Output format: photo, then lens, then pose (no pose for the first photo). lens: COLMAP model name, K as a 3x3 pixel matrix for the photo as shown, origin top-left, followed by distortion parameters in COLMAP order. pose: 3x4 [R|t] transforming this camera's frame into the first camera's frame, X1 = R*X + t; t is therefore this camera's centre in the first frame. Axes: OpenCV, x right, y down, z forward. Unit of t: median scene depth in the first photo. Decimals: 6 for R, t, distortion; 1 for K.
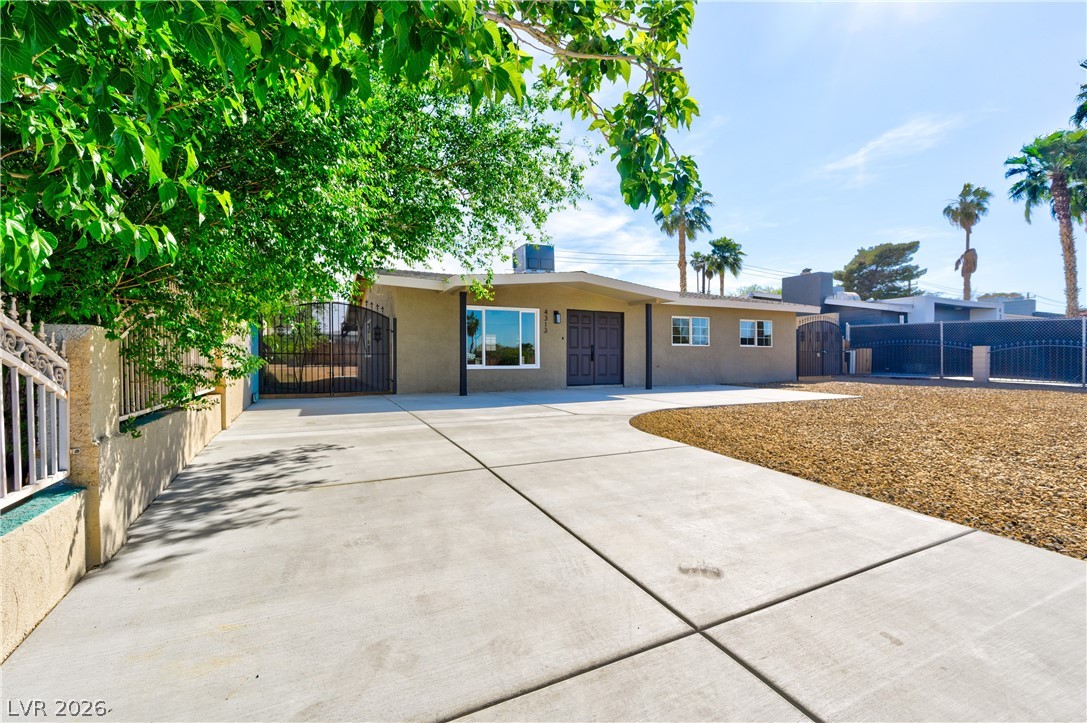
lens RADIAL K [[502.8, 0, 539.2], [0, 502.8, 362.5], [0, 0, 1]] dist [-0.022041, -0.004074]
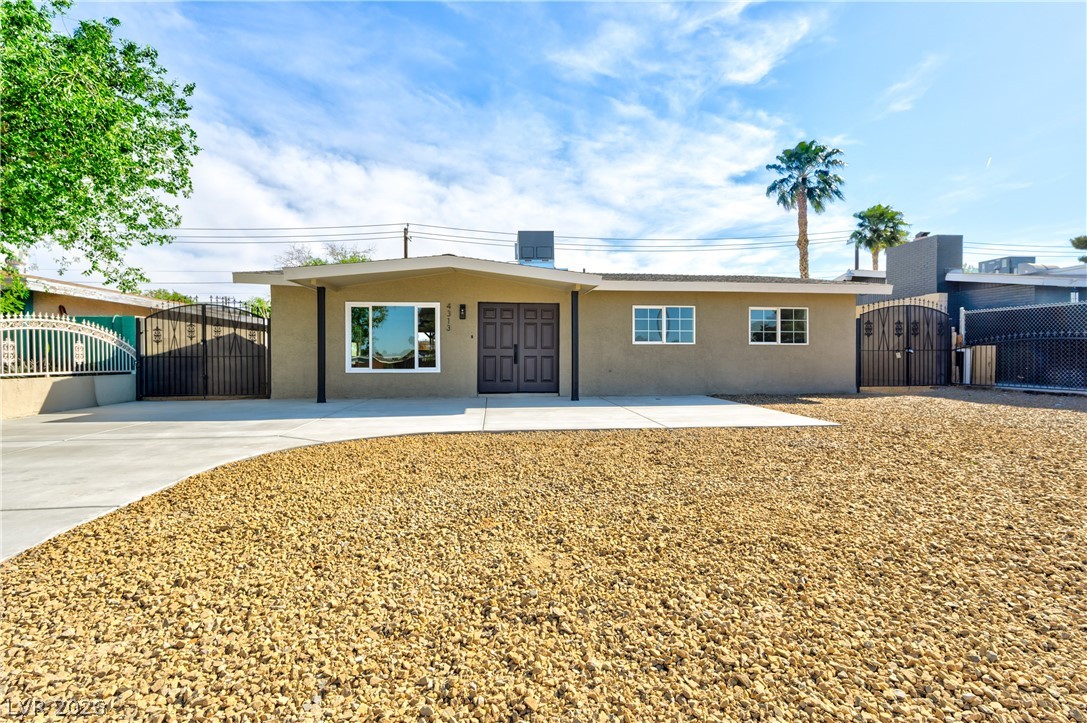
lens RADIAL K [[502.8, 0, 545.6], [0, 502.8, 359.4], [0, 0, 1]] dist [-0.022041, -0.004074]
pose [[0.934334, 0.000226, -0.356398, 0.364107], [-0.003090, 0.999967, -0.007467, -0.003729], [0.356385, 0.008078, 0.934304, 0.206184]]
